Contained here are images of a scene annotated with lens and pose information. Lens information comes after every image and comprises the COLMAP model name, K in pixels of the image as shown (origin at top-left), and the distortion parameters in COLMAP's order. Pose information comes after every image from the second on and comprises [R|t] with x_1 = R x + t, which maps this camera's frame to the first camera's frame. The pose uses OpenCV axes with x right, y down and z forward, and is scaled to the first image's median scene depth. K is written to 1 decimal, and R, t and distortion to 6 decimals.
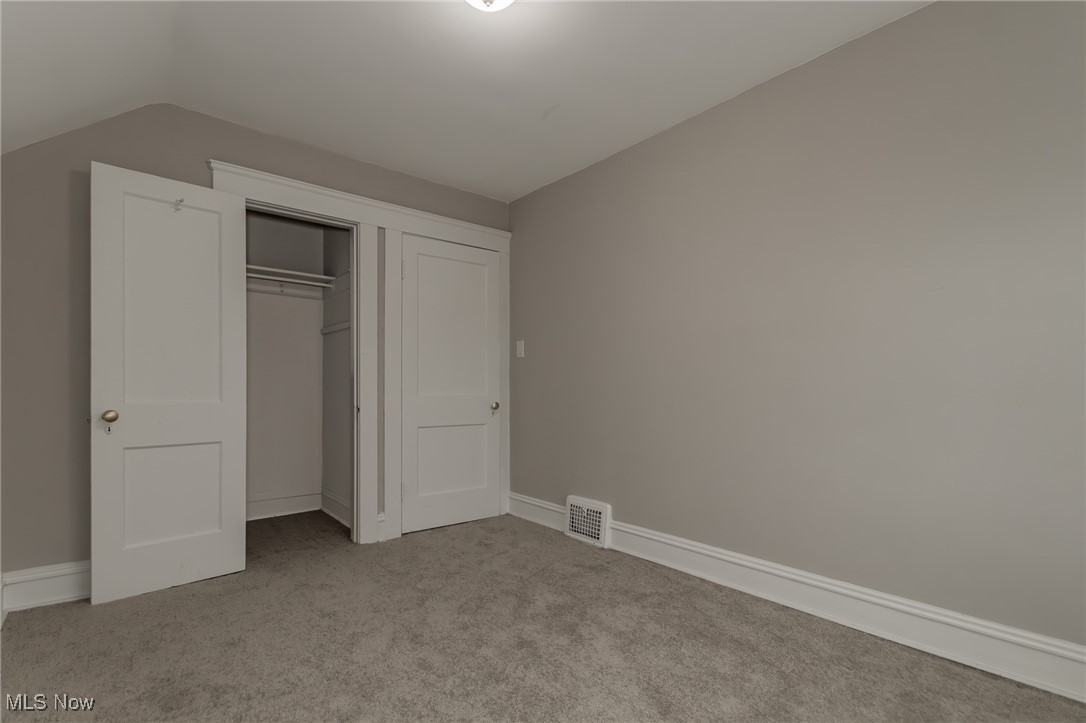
lens RADIAL K [[511.4, 0, 540.7], [0, 511.4, 381.3], [0, 0, 1]] dist [0.012567, -0.004640]
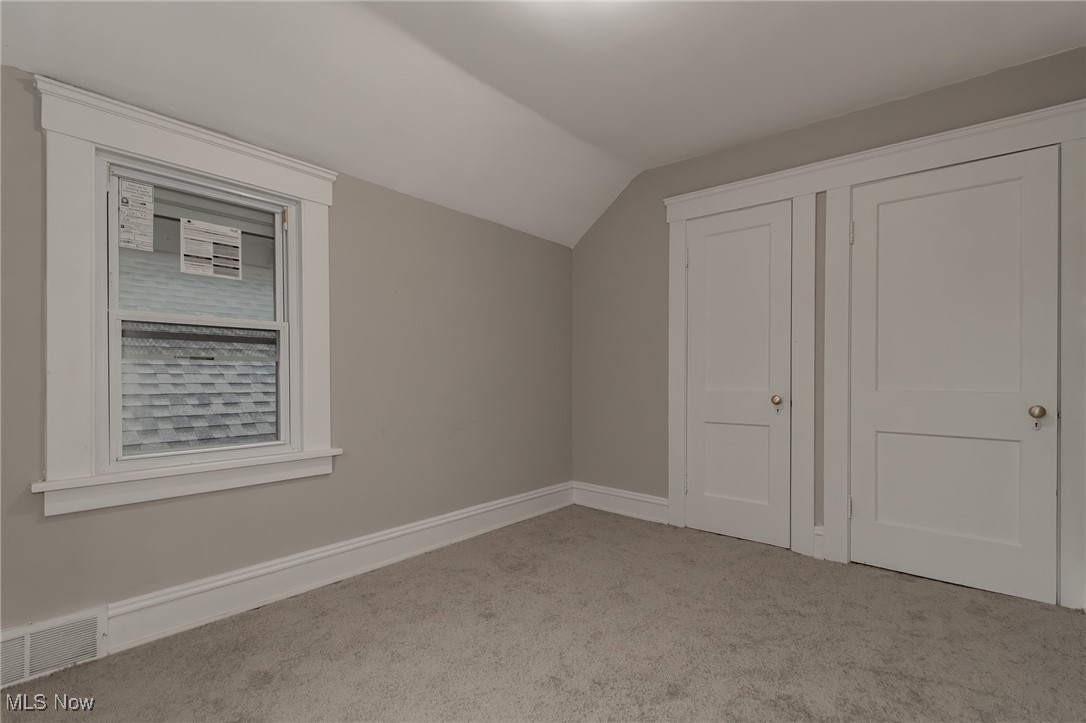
lens RADIAL K [[511.4, 0, 545.3], [0, 511.4, 371.6], [0, 0, 1]] dist [0.012567, -0.004640]
pose [[0.166868, -0.010482, -0.985923, 0.452081], [0.001654, 0.999945, -0.010351, 0.008562], [0.985978, 0.000097, 0.166876, 0.397393]]
